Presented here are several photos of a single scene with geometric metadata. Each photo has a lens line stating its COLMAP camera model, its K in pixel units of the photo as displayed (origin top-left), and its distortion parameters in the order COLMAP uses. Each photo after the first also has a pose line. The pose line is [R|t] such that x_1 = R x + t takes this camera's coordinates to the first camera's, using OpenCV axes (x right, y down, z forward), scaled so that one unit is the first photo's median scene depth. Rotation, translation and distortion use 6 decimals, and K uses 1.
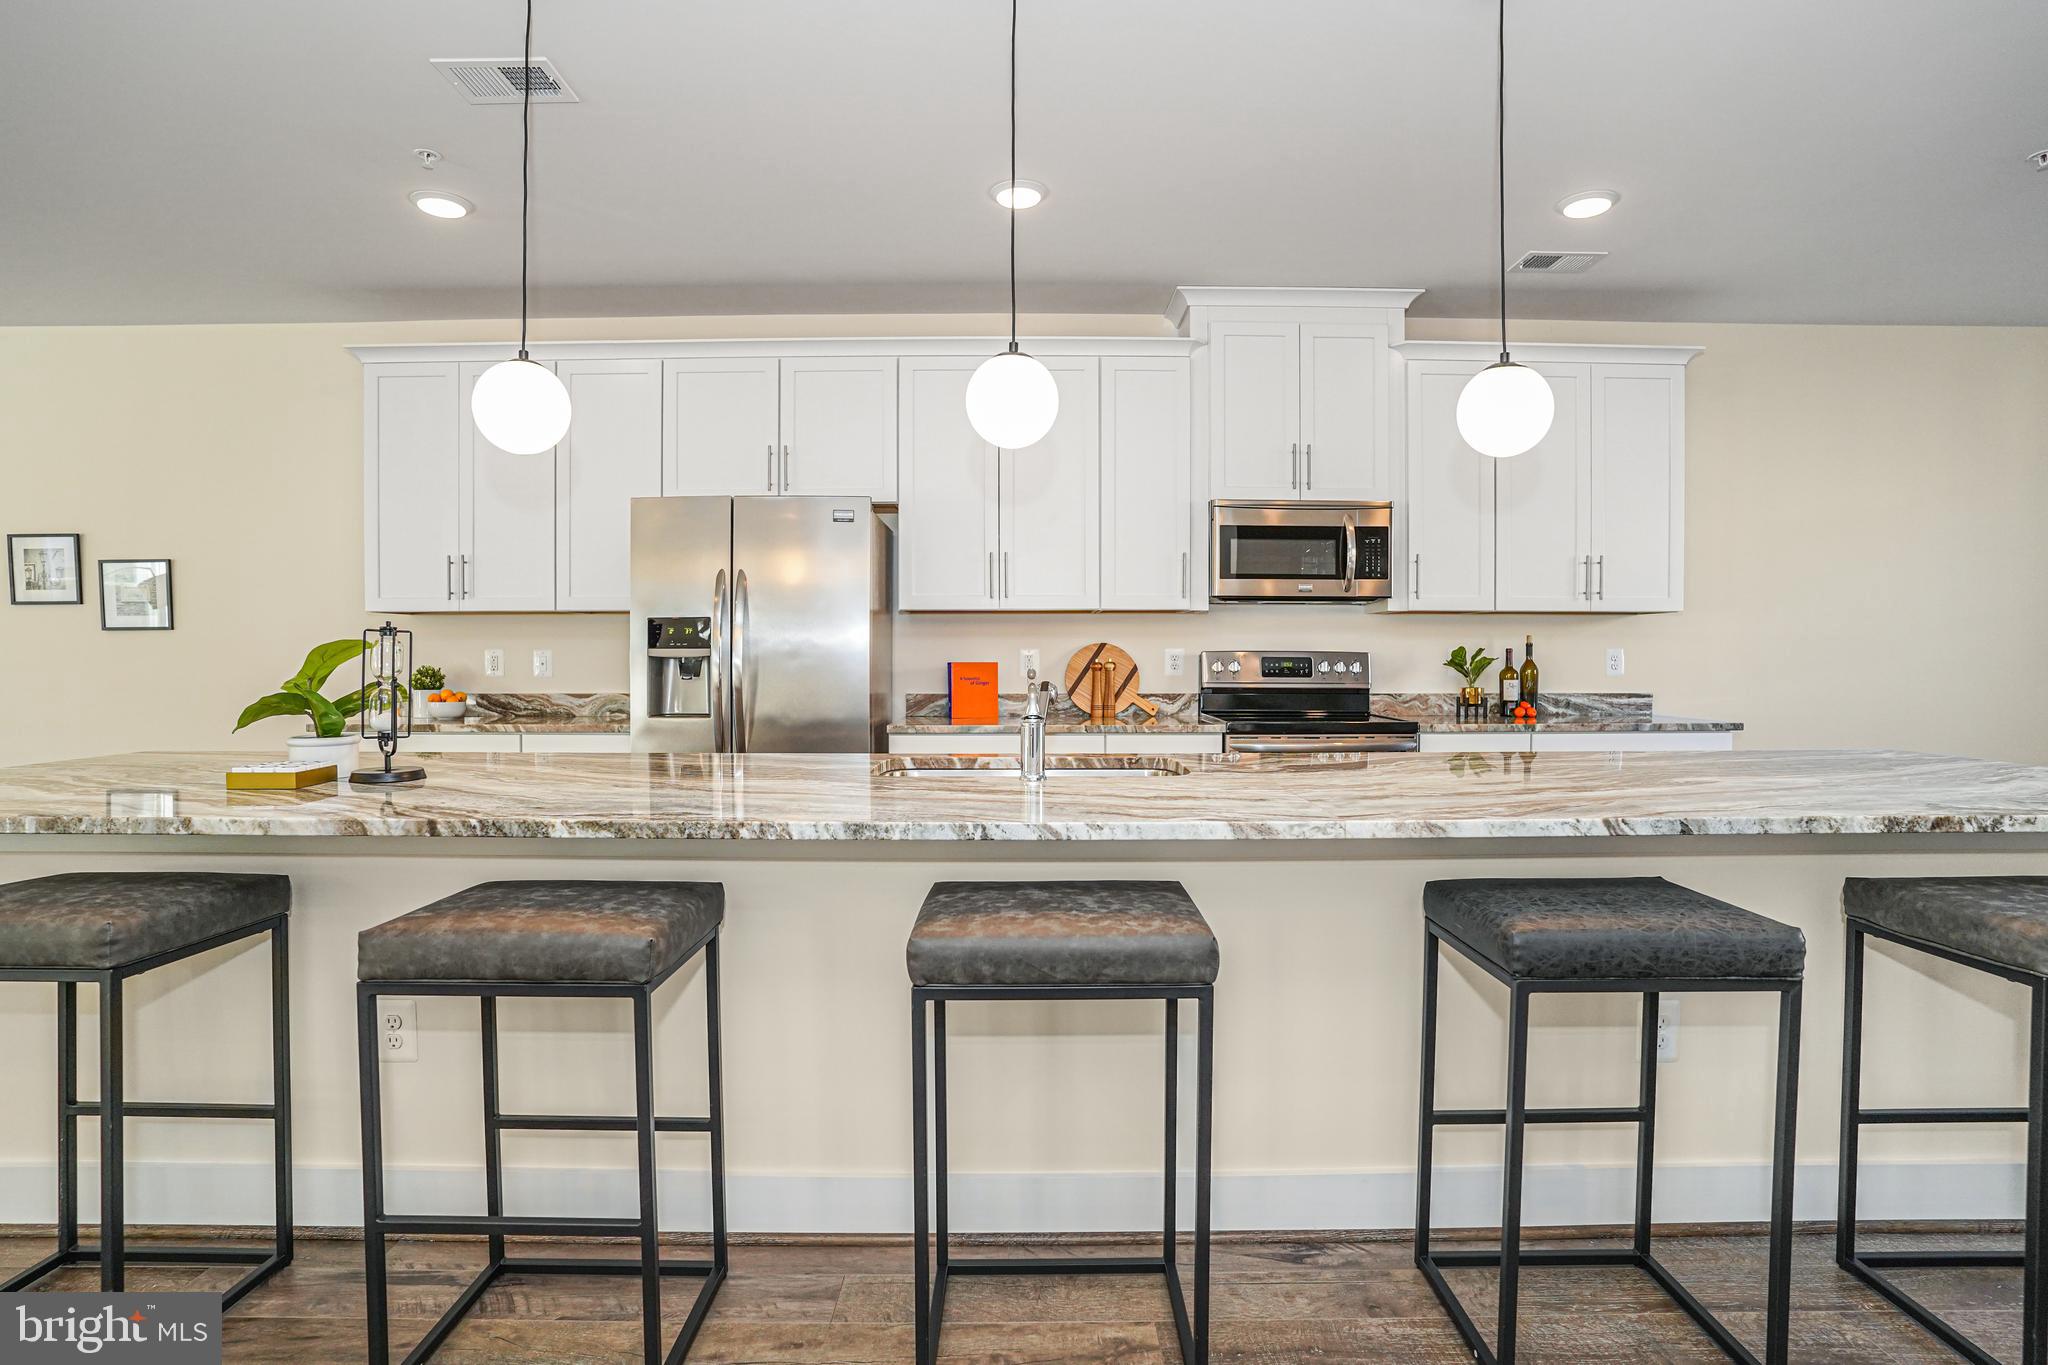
lens RADIAL K [[1001.3, 0, 1041.0], [0, 1001.3, 658.3], [0, 0, 1]] dist [-0.082064, 0.036986]
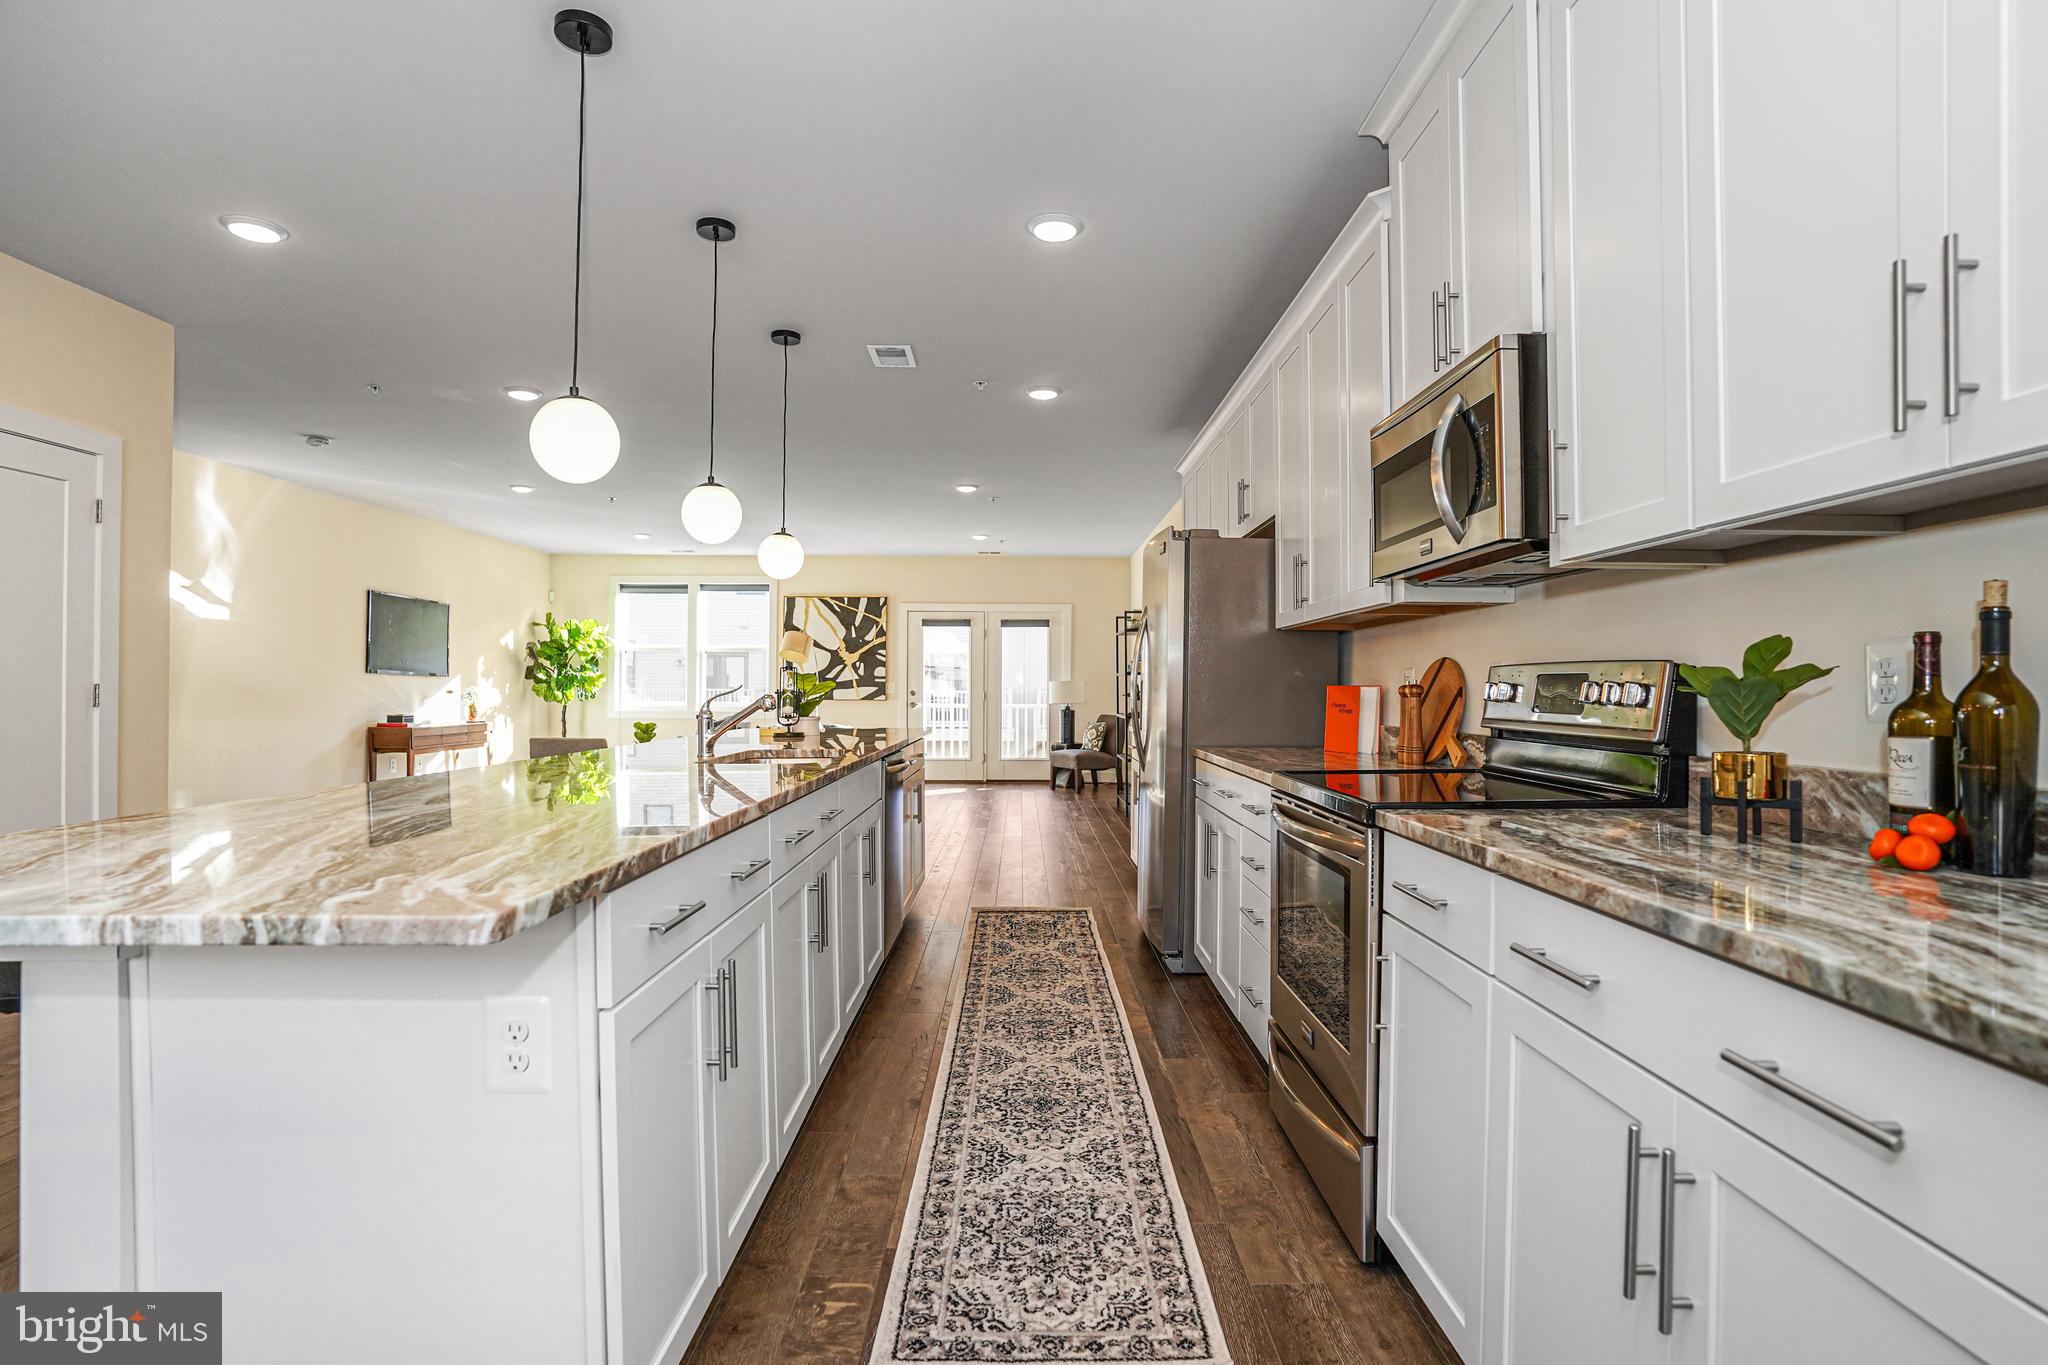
lens RADIAL K [[1024.1, 0, 1024.9], [0, 1024.1, 690.0], [0, 0, 1]] dist [-0.078108, 0.026782]
pose [[-0.009400, 0.000912, -0.999955, 0.778872], [-0.003311, 0.999994, 0.000944, 0.008285], [0.999950, 0.003320, -0.009397, 0.731620]]
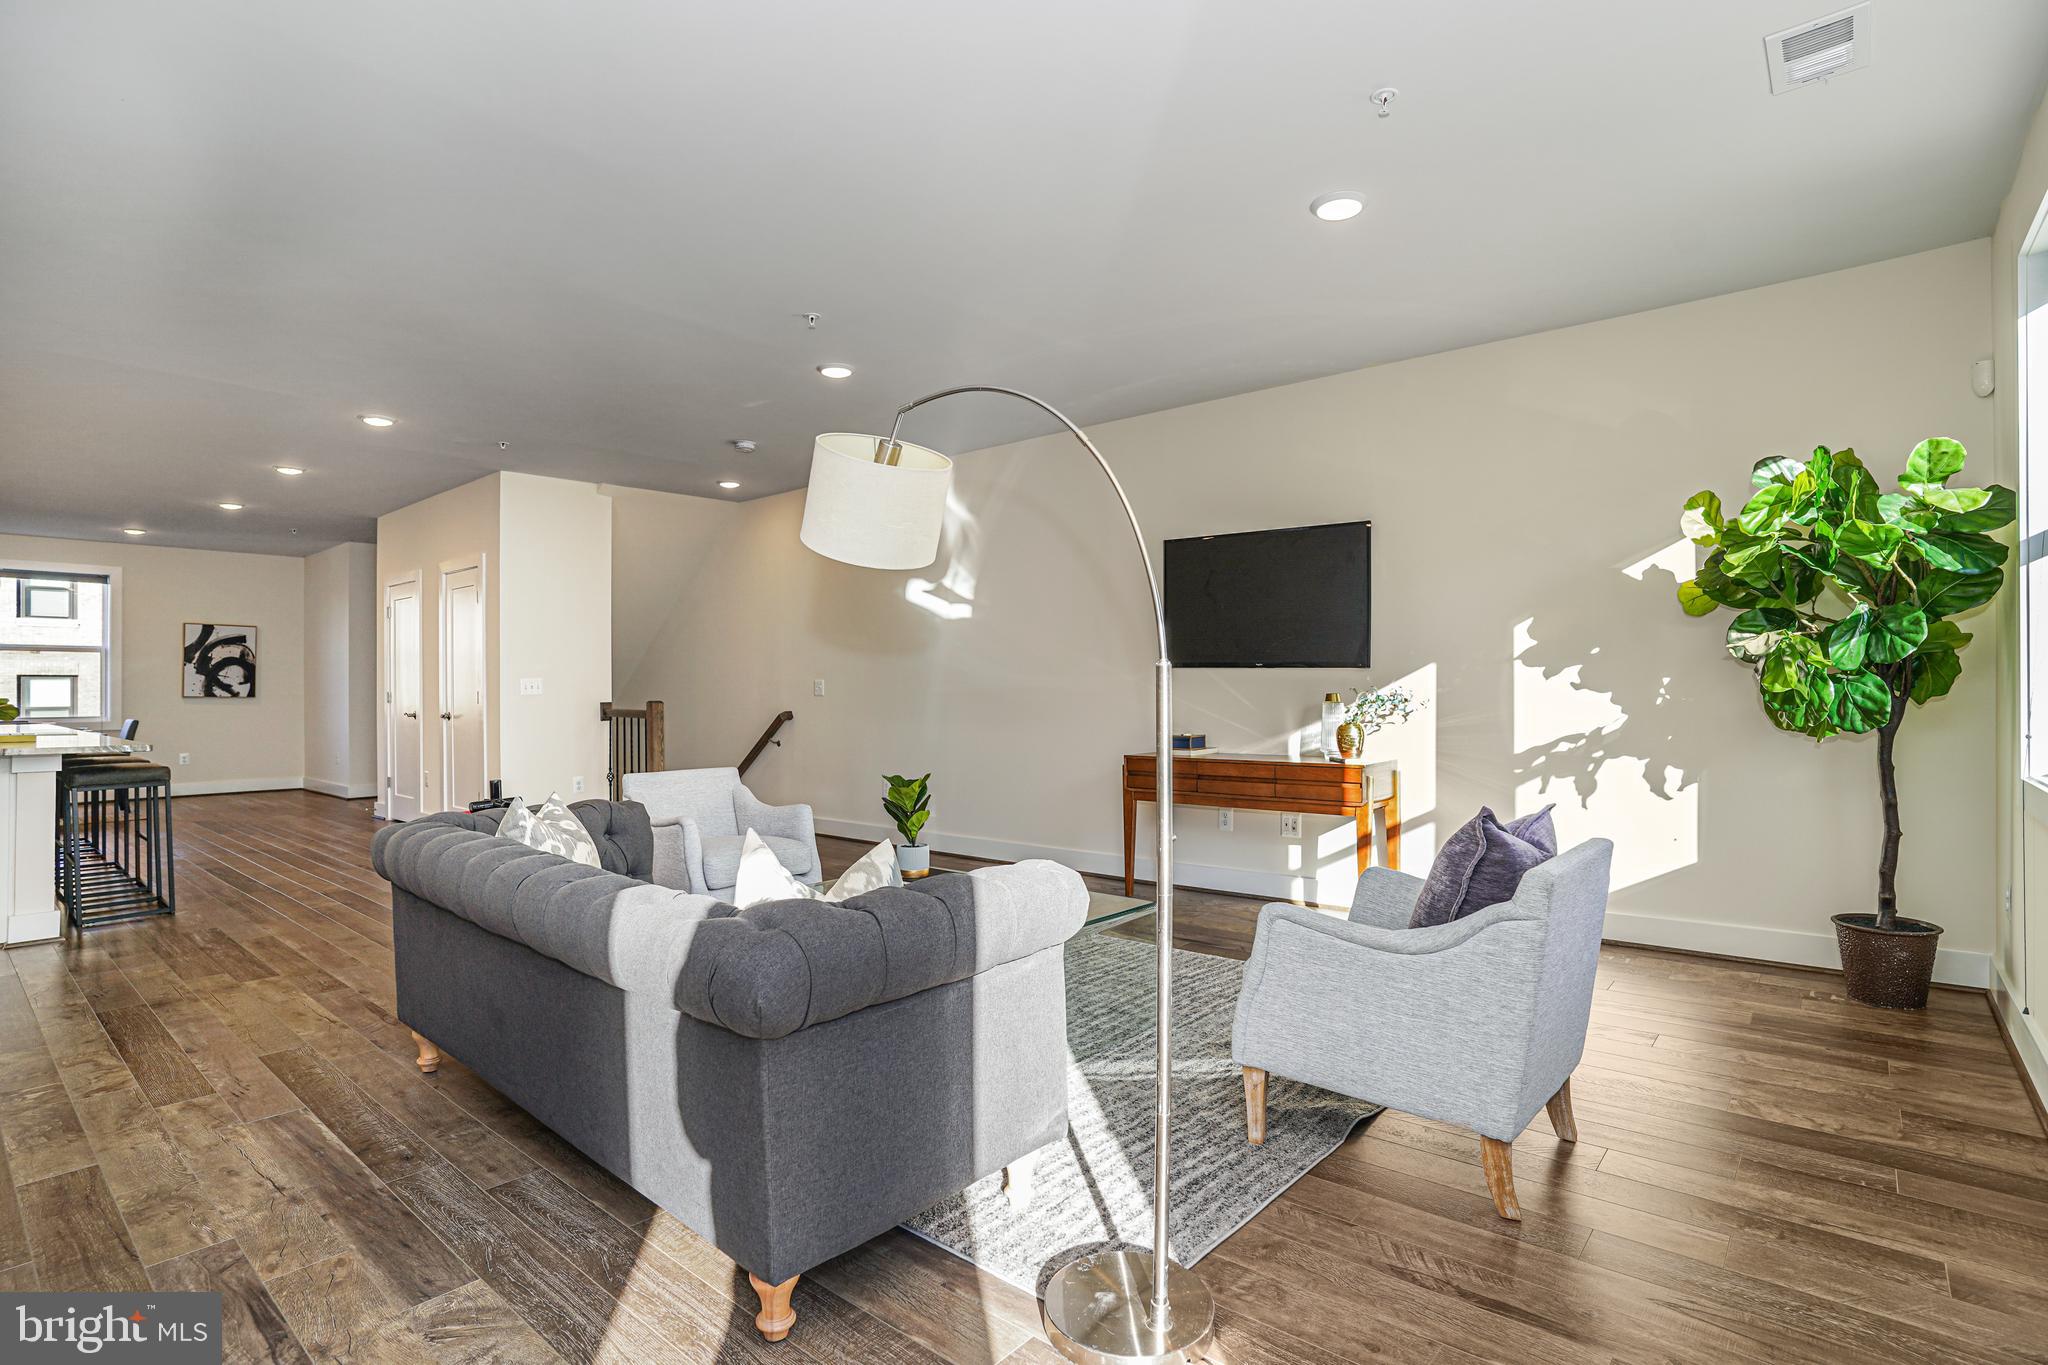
lens RADIAL K [[1007.3, 0, 1028.0], [0, 1007.3, 677.7], [0, 0, 1]] dist [-0.082044, 0.037654]
pose [[-0.753052, 0.012050, 0.657851, -1.913611], [0.005013, 0.999908, -0.012577, 0.007599], [-0.657942, -0.006173, -0.753043, 0.509429]]
